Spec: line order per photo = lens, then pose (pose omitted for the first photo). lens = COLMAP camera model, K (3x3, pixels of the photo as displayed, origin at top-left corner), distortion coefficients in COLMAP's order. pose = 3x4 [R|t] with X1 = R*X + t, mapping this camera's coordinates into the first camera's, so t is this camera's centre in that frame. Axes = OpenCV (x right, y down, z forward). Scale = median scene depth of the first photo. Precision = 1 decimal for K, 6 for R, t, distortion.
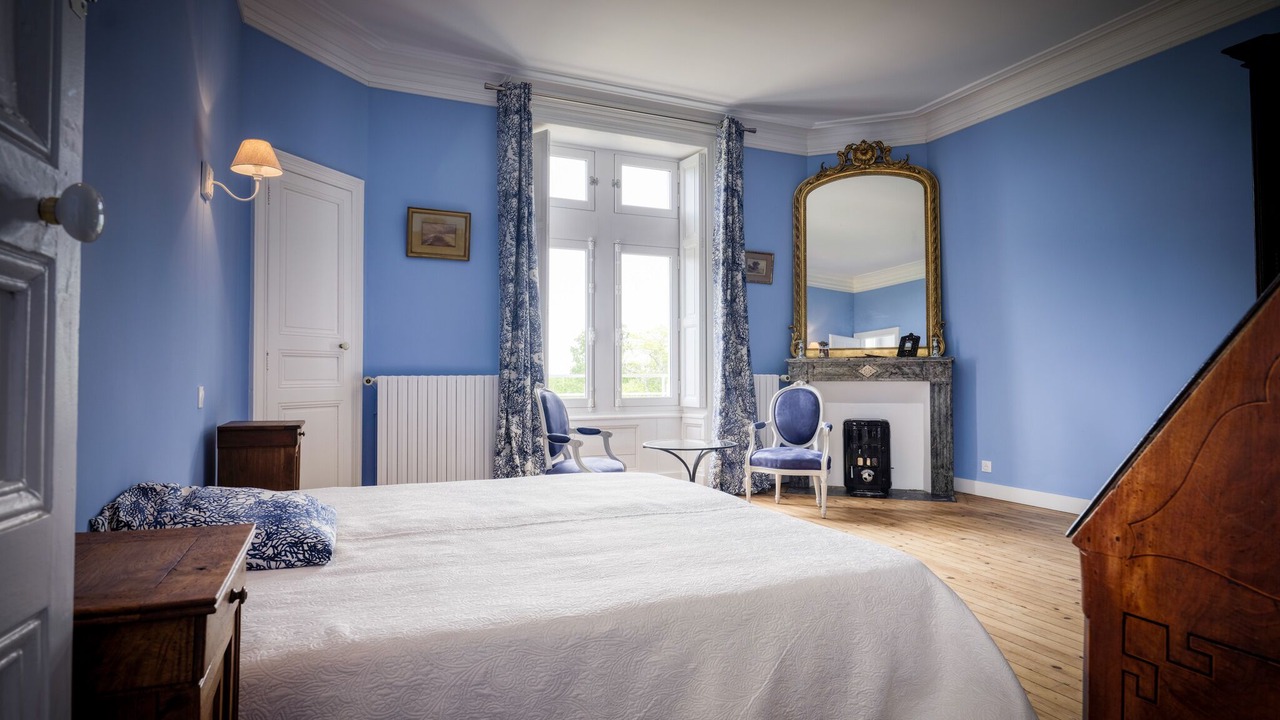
lens RADIAL K [[693.6, 0, 646.3], [0, 693.6, 353.9], [0, 0, 1]] dist [-0.000306, -0.001792]
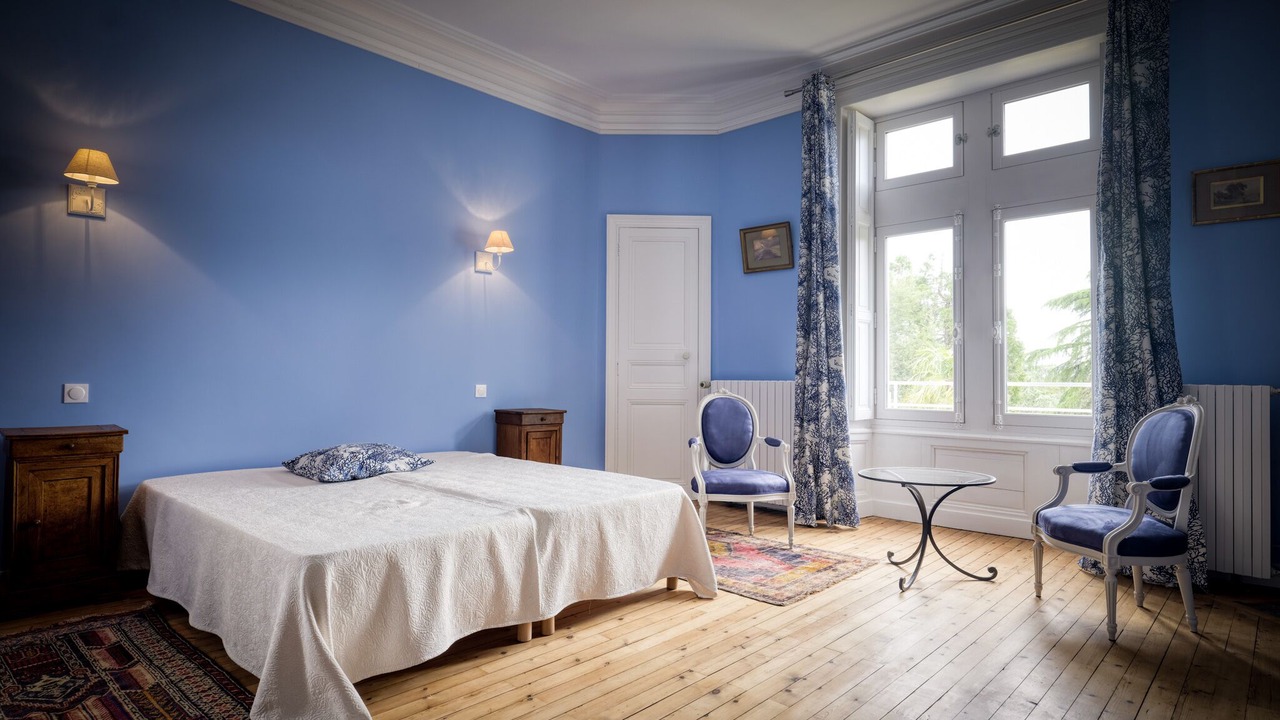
lens RADIAL K [[693.6, 0, 638.6], [0, 693.6, 354.0], [0, 0, 1]] dist [-0.000306, -0.001792]
pose [[0.374621, -0.028151, -0.926751, 0.603533], [0.020414, 0.999547, -0.022110, 0.009377], [0.926953, -0.010635, 0.375026, 0.413172]]
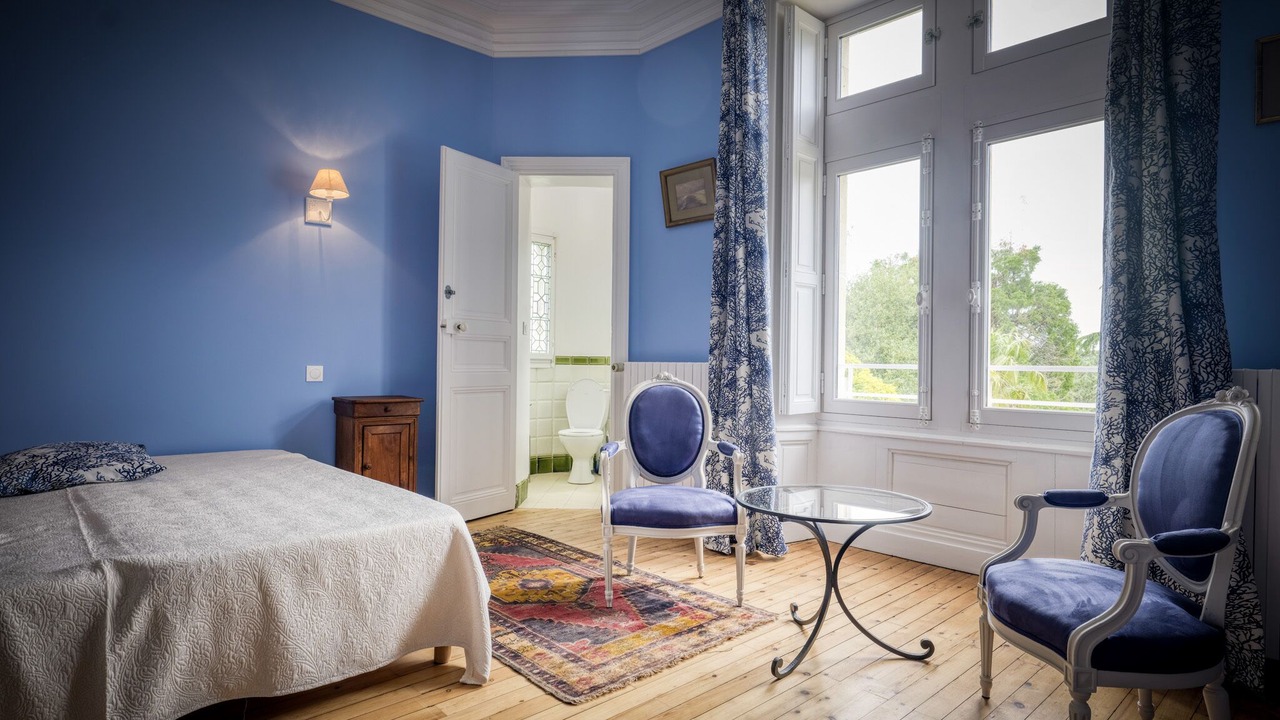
lens RADIAL K [[693.6, 0, 638.3], [0, 693.6, 354.7], [0, 0, 1]] dist [-0.000306, -0.001792]
pose [[0.312780, -0.004441, -0.949815, 0.469937], [0.016865, 0.999857, 0.000879, 0.019466], [0.949676, -0.016294, 0.312810, 0.670802]]
